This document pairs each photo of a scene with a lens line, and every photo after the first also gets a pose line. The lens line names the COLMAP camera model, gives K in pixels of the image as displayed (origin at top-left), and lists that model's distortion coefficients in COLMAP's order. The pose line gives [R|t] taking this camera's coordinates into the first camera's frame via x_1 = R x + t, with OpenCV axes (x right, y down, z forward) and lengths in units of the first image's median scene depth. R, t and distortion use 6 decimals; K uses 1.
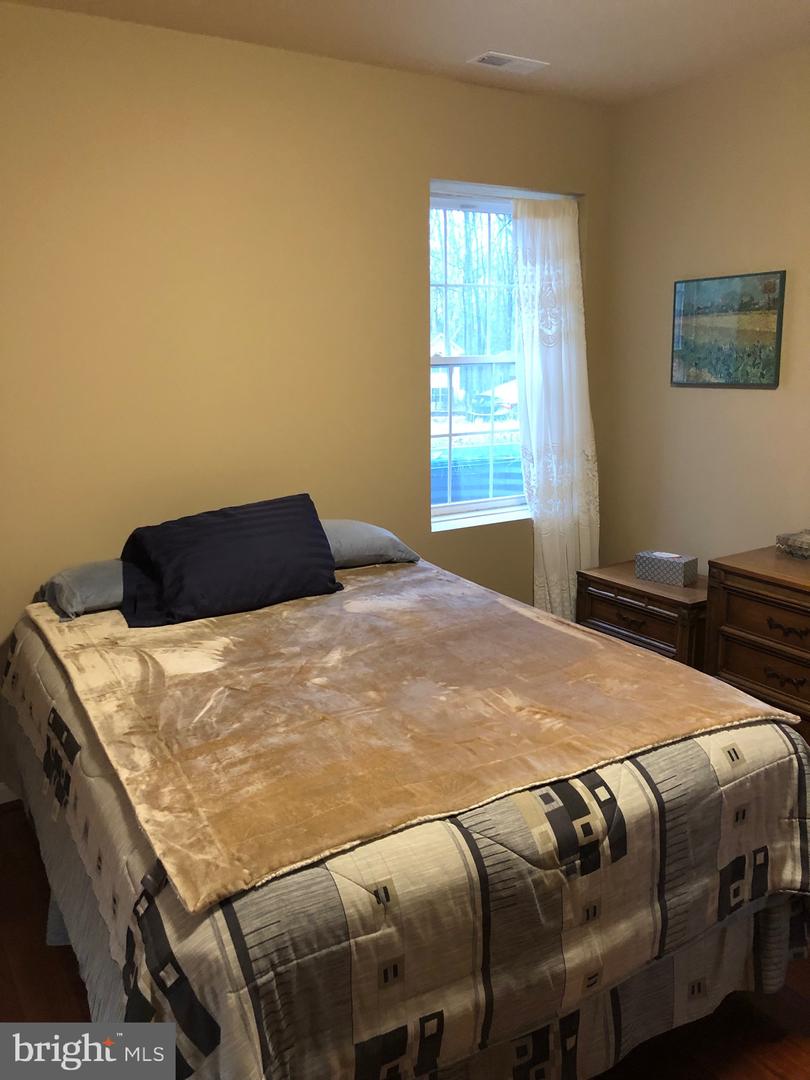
lens RADIAL K [[871.3, 0, 405.0], [0, 871.3, 540.0], [0, 0, 1]] dist [0.030535, -0.044859]
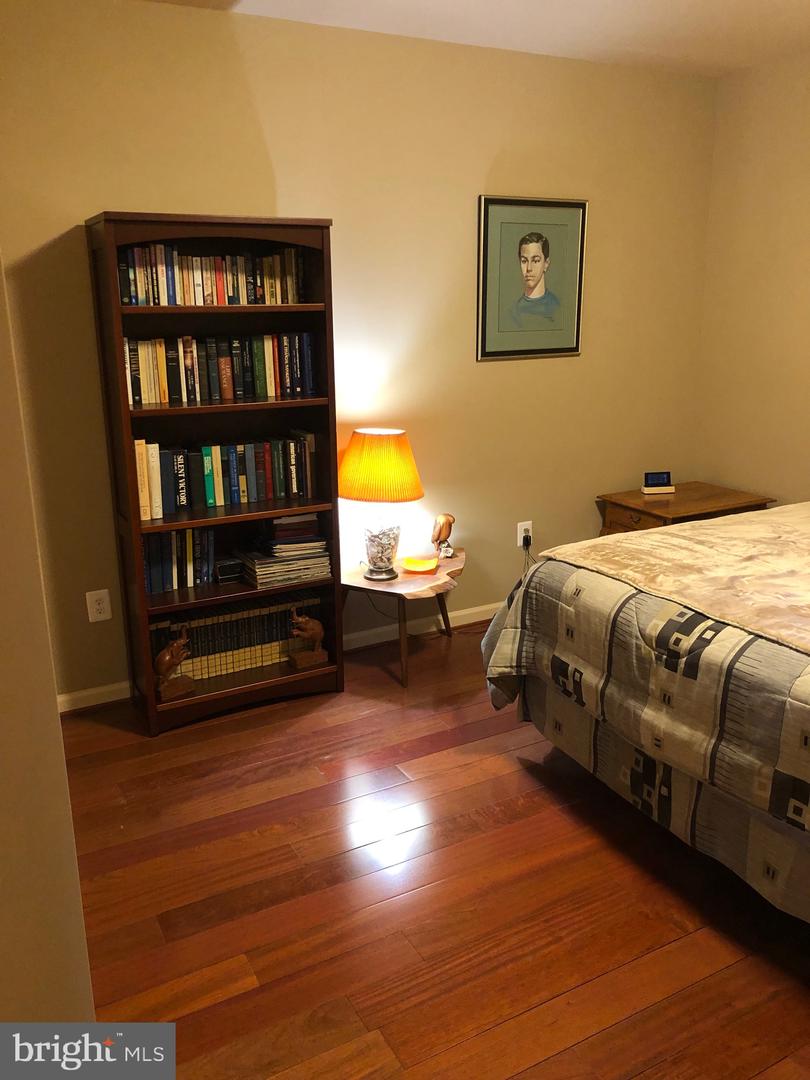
lens RADIAL K [[871.3, 0, 405.0], [0, 871.3, 540.0], [0, 0, 1]] dist [0.030535, -0.044859]
pose [[-0.053928, 0.274302, -0.960130, 1.530259], [-0.190417, 0.941060, 0.279549, -0.133735], [0.980221, 0.197901, 0.001482, 0.528970]]
